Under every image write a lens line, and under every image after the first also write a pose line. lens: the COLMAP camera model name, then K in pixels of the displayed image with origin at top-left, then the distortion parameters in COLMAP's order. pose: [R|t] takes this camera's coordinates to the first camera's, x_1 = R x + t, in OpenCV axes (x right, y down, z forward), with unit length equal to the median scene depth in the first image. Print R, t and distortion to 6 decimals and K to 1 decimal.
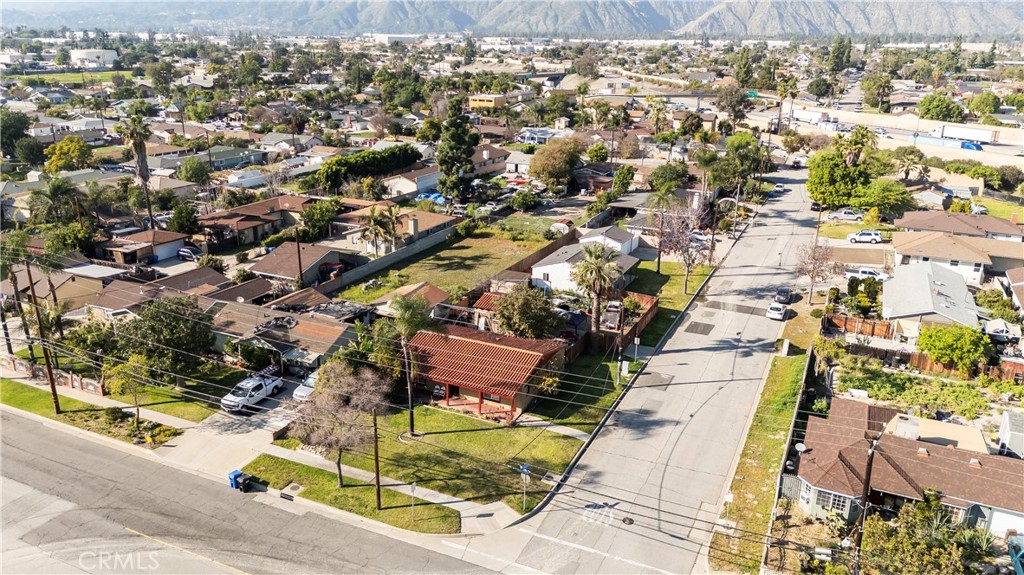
lens RADIAL K [[763.8, 0, 512.1], [0, 763.8, 287.7], [0, 0, 1]] dist [0.050708, -0.020320]
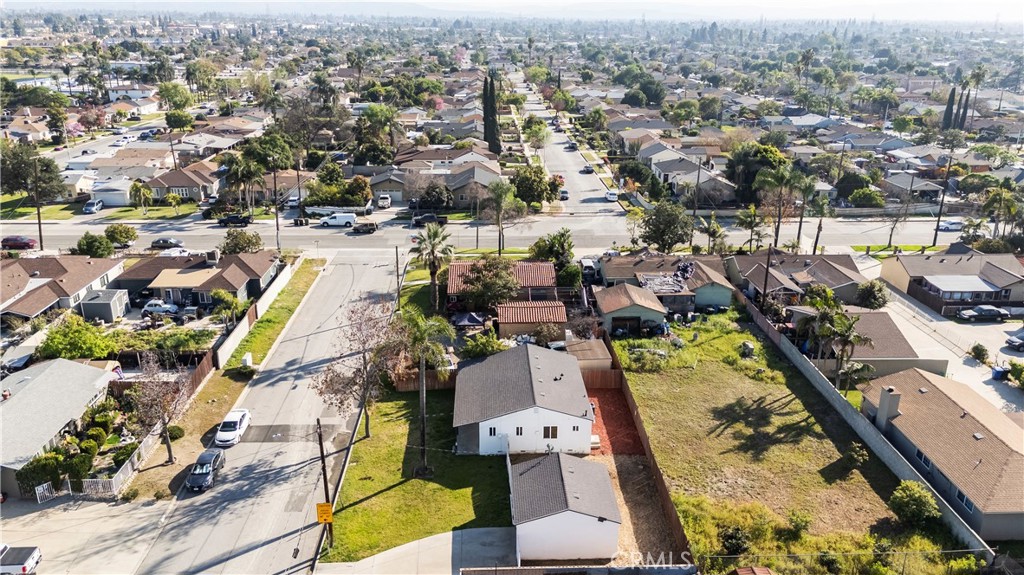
lens RADIAL K [[763.8, 0, 512.8], [0, 763.8, 285.6], [0, 0, 1]] dist [0.050708, -0.020320]
pose [[-0.890655, 0.134891, -0.434211, 0.389561], [-0.152003, 0.811699, 0.563950, -0.489141], [0.428520, 0.568286, -0.702439, 1.465803]]
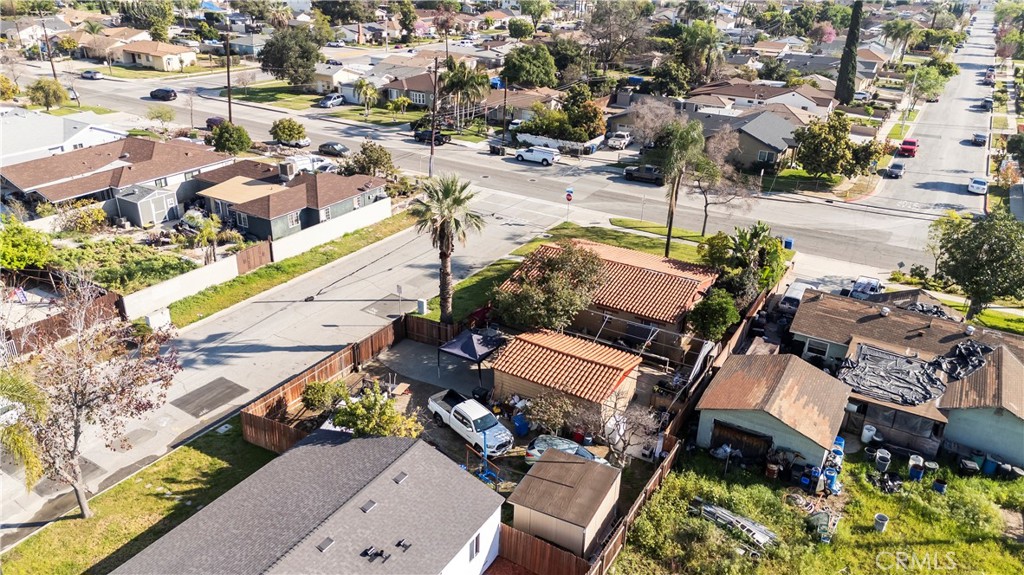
lens RADIAL K [[763.8, 0, 514.2], [0, 763.8, 291.2], [0, 0, 1]] dist [0.050708, -0.020320]
pose [[-0.994559, -0.076238, 0.070993, 0.002764], [-0.008967, 0.741605, 0.670777, -0.330116], [-0.103787, 0.666490, -0.738254, 1.207738]]
